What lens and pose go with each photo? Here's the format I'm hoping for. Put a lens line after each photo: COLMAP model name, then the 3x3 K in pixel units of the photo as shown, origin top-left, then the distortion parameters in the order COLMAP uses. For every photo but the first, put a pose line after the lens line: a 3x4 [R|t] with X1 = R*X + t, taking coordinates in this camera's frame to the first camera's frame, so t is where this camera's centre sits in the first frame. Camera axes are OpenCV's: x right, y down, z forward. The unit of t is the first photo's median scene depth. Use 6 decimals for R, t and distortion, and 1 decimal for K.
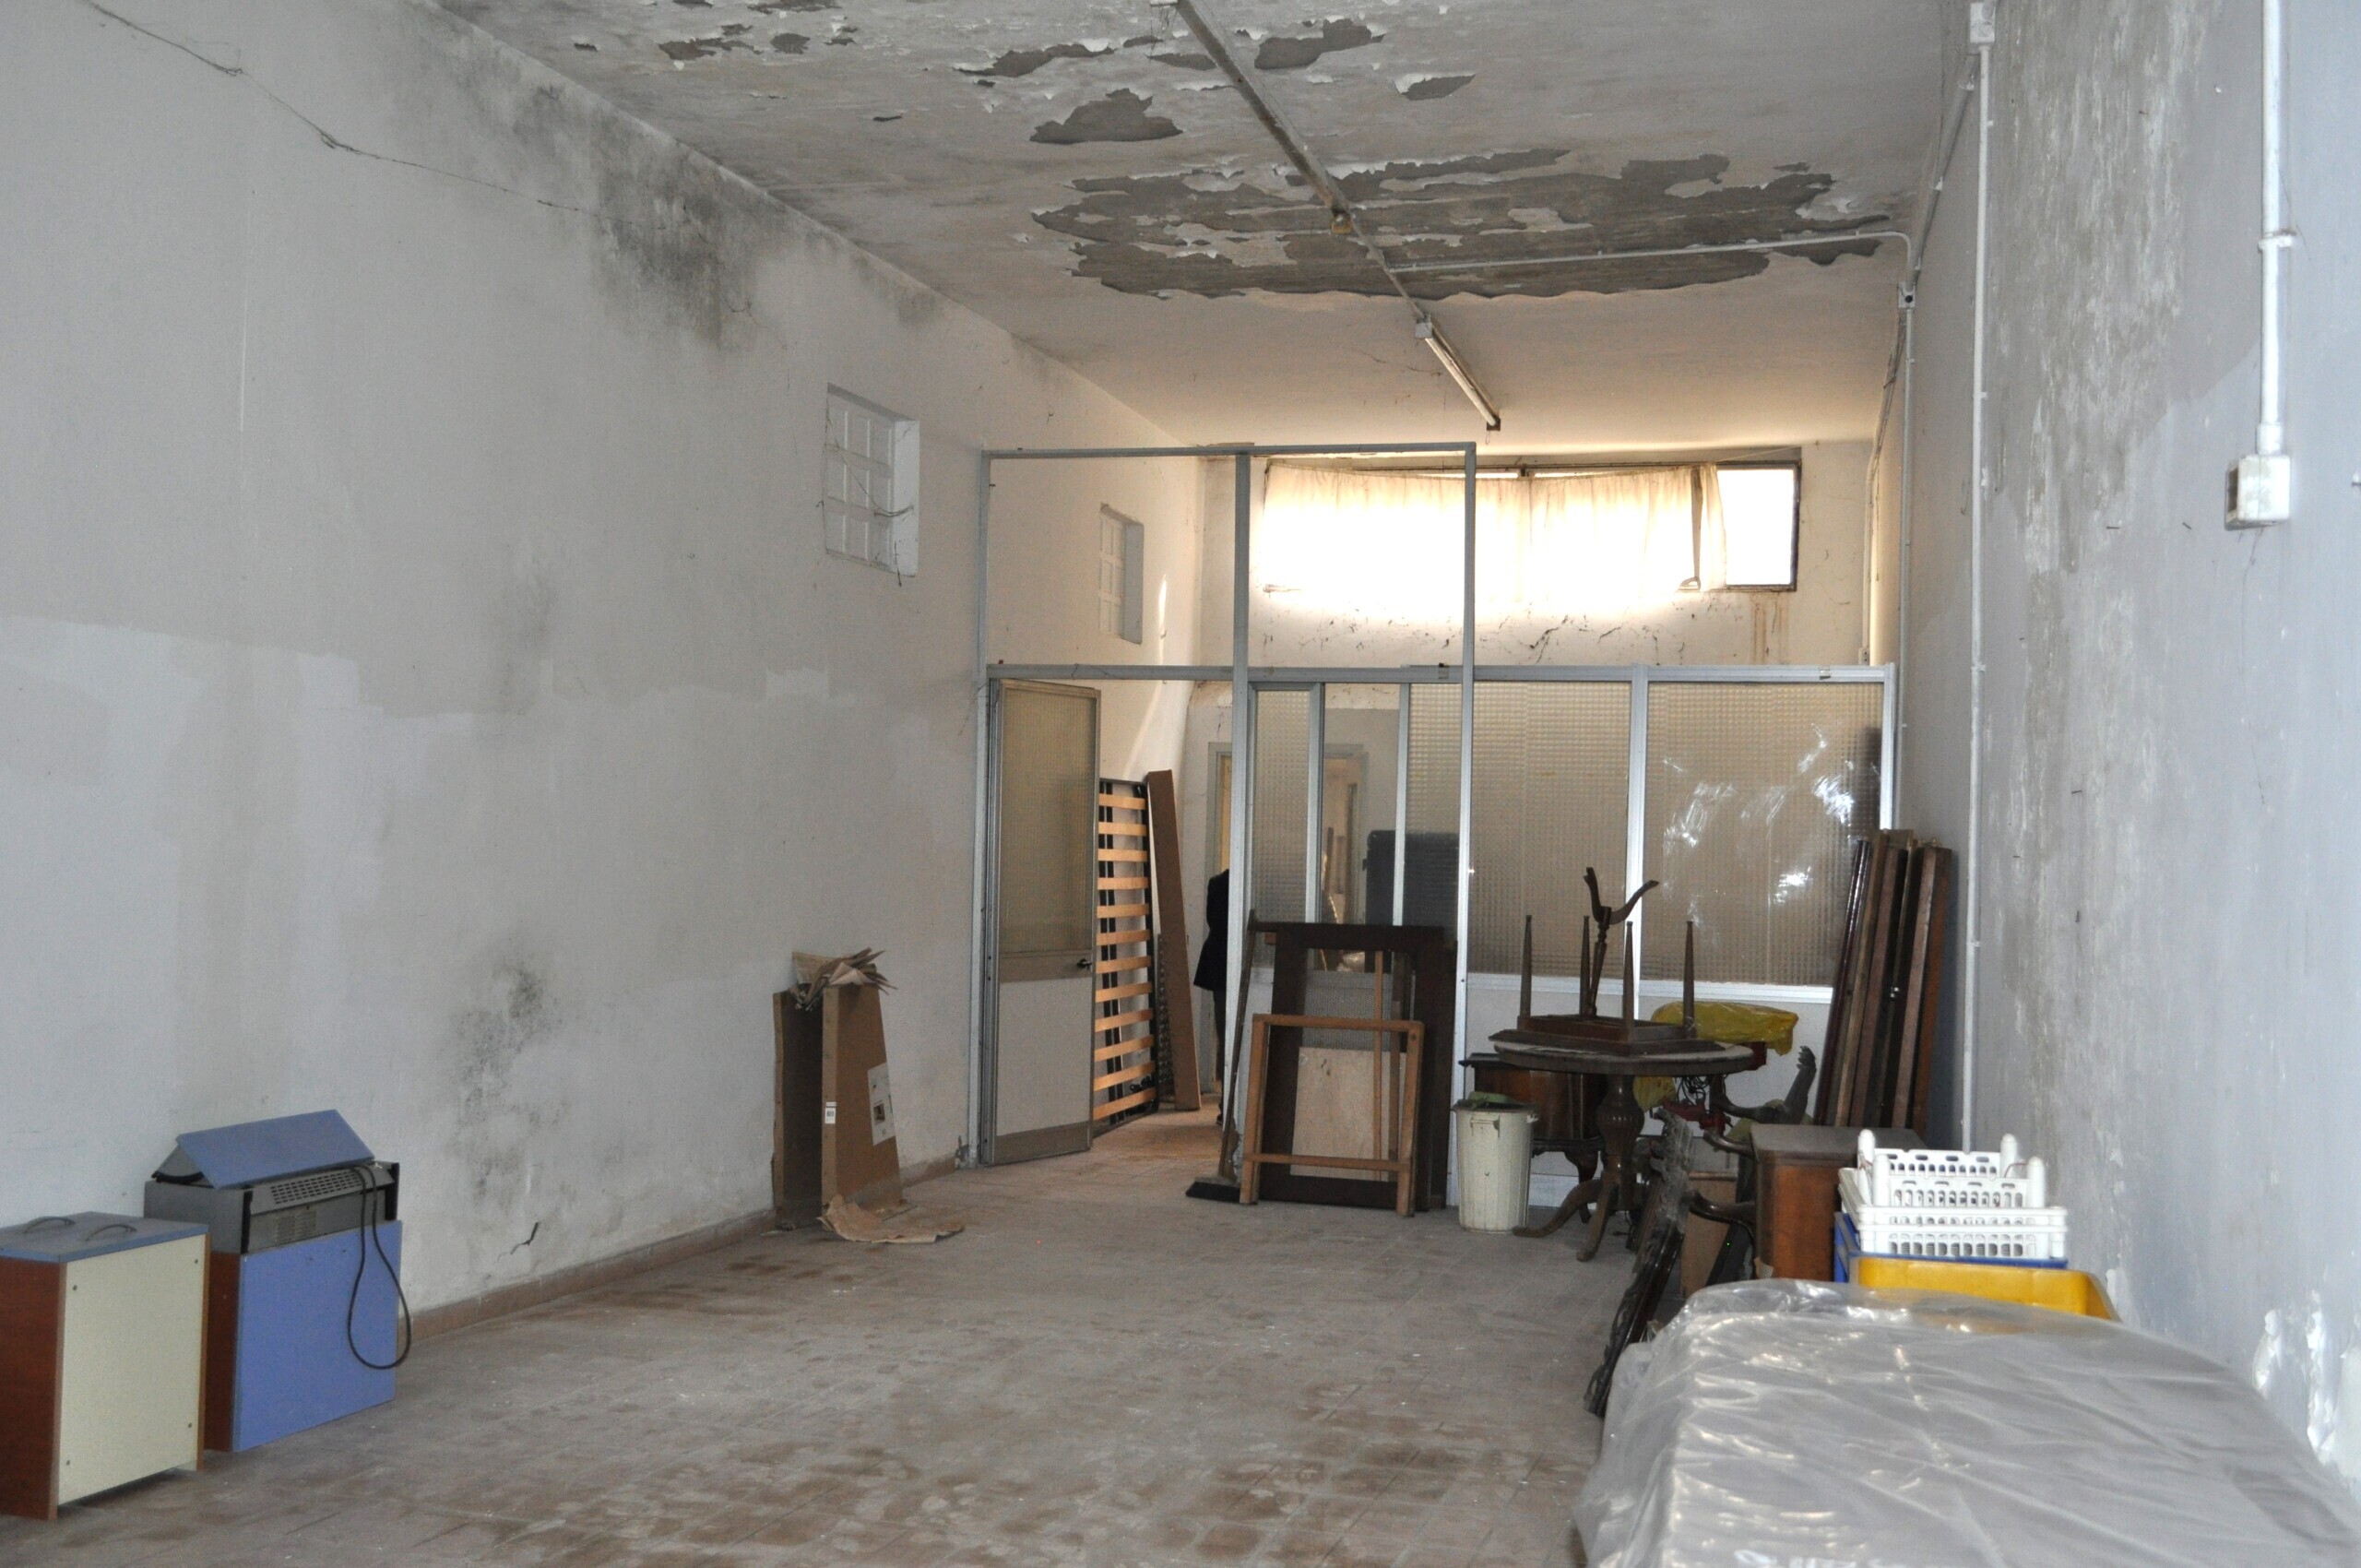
lens RADIAL K [[2310.3, 0, 1180.5], [0, 2310.3, 784.0], [0, 0, 1]] dist [-0.000025, -0.000866]
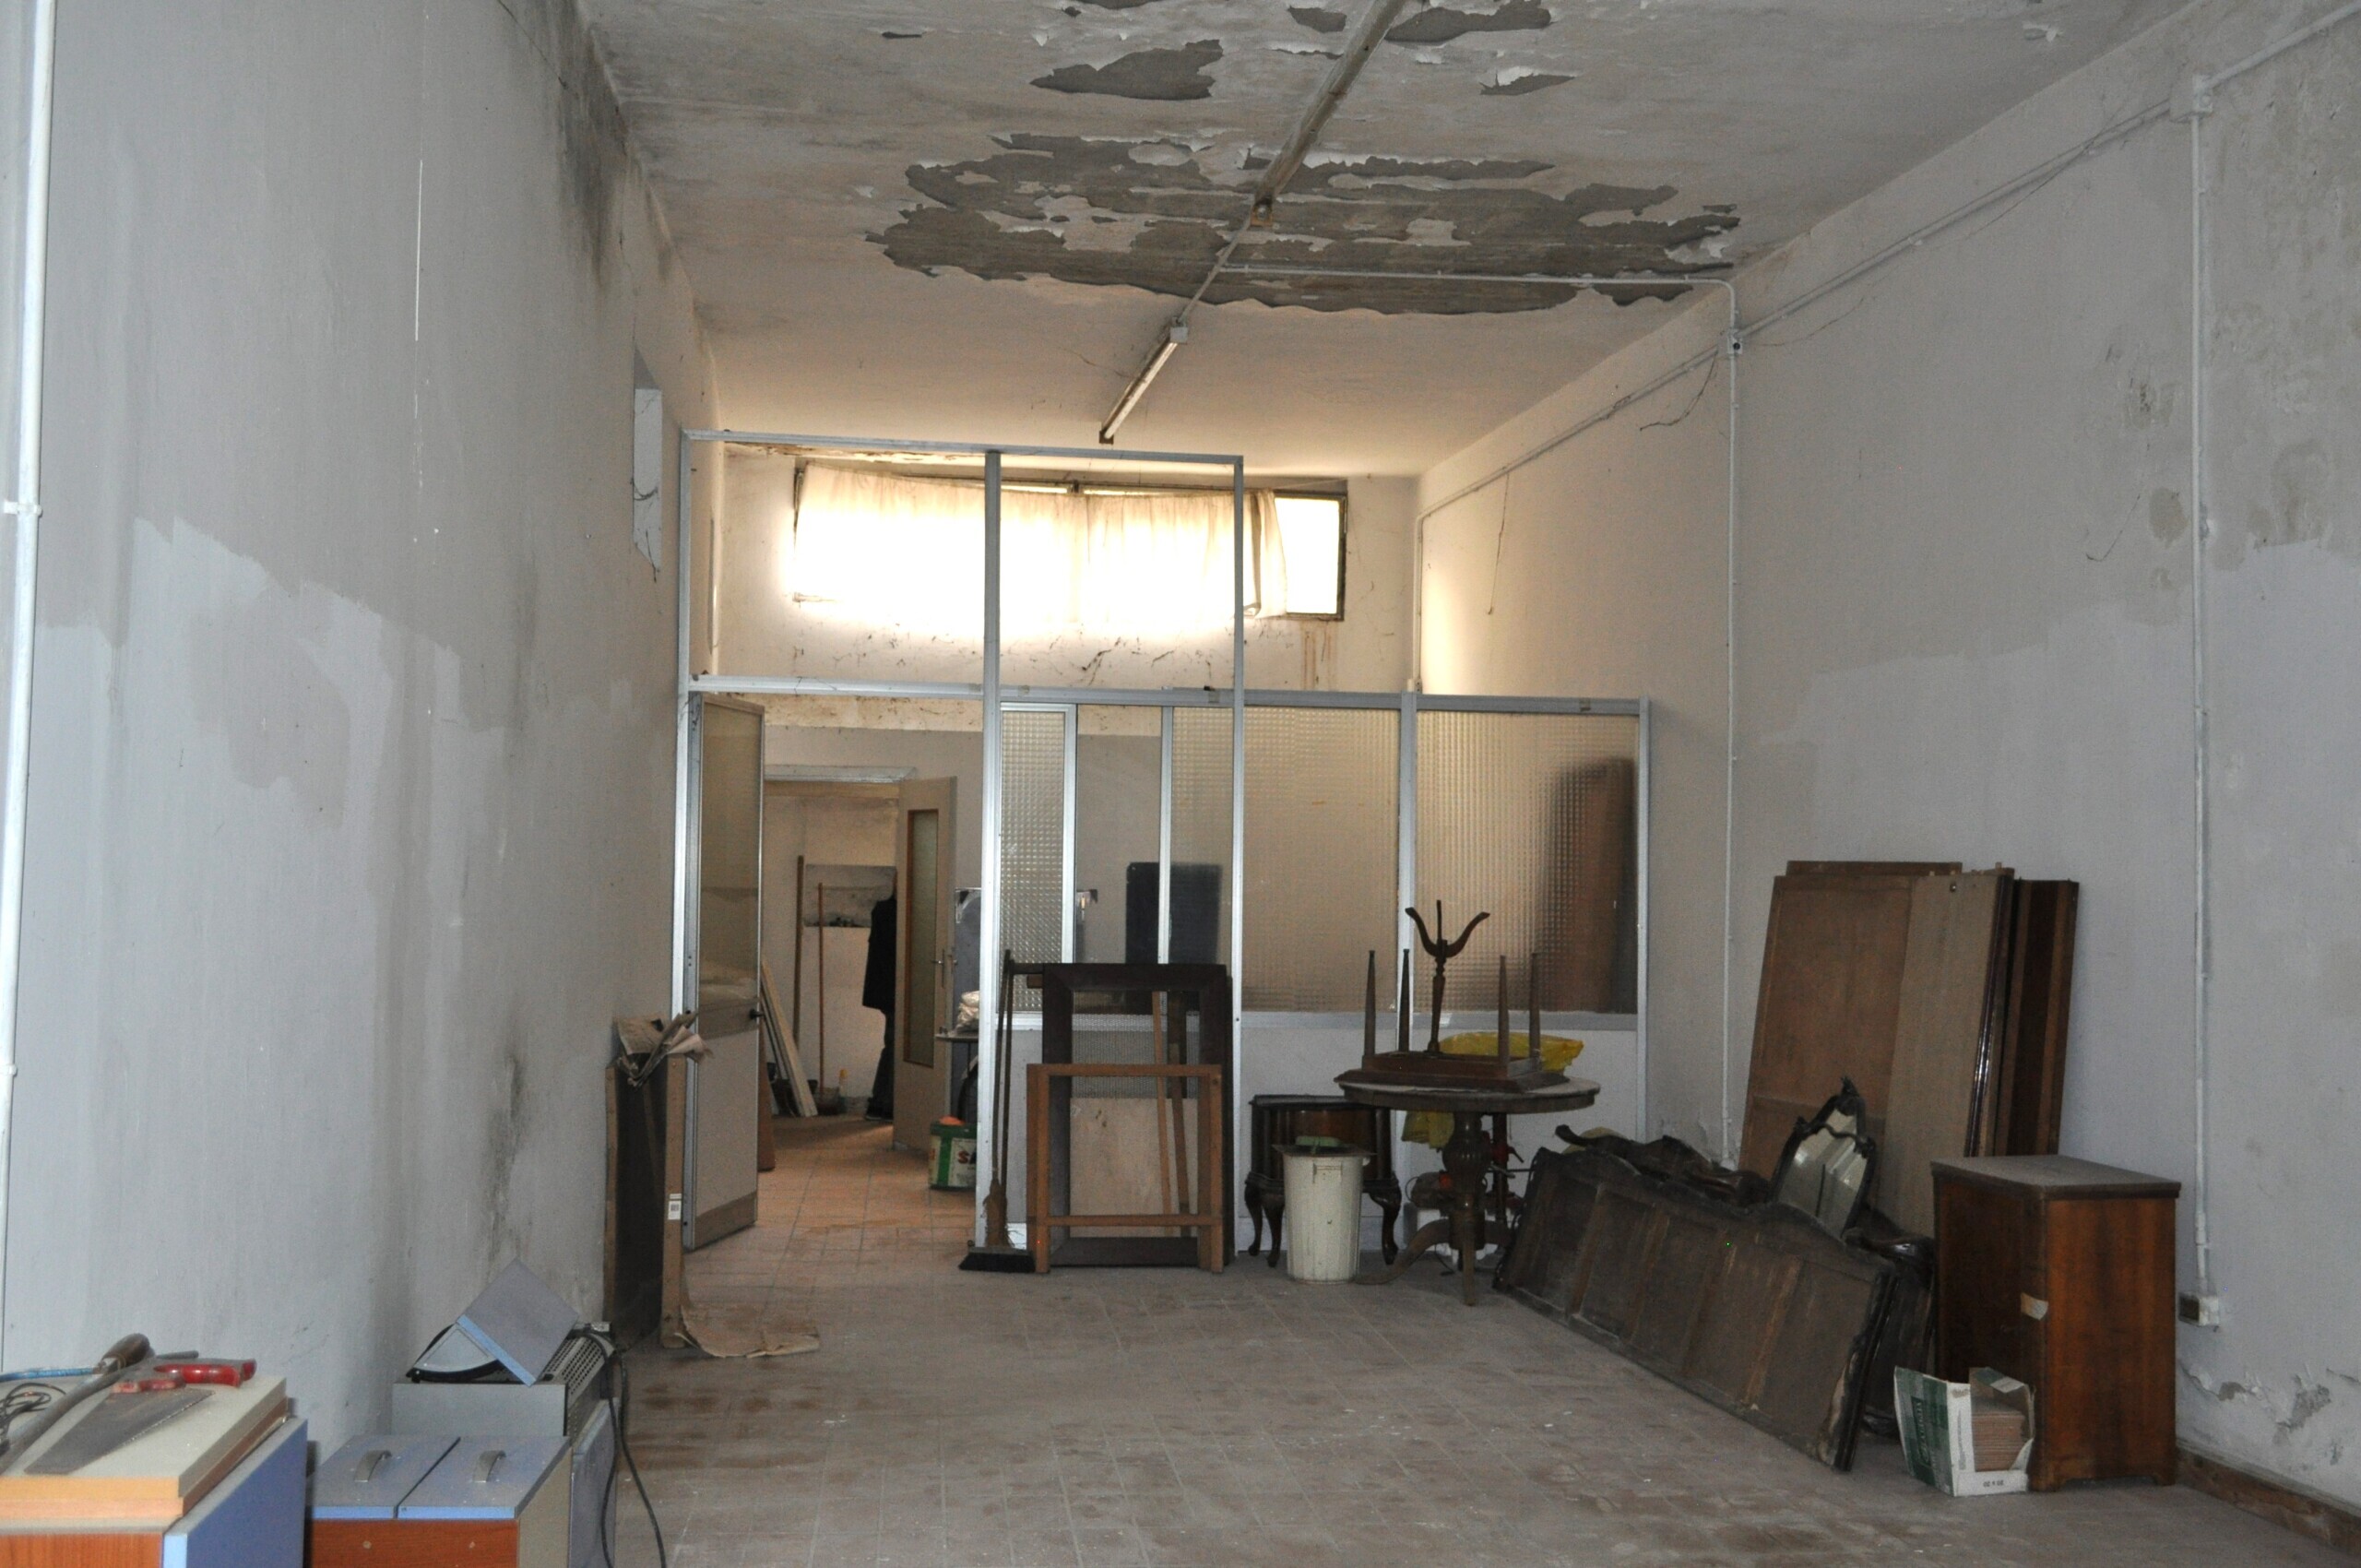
lens RADIAL K [[2310.3, 0, 1180.5], [0, 2310.3, 784.0], [0, 0, 1]] dist [-0.000025, -0.000866]
pose [[0.909816, 0.005053, 0.414981, -0.319954], [-0.001715, 0.999963, -0.008417, -0.004321], [-0.415008, 0.006946, 0.909791, 0.153005]]
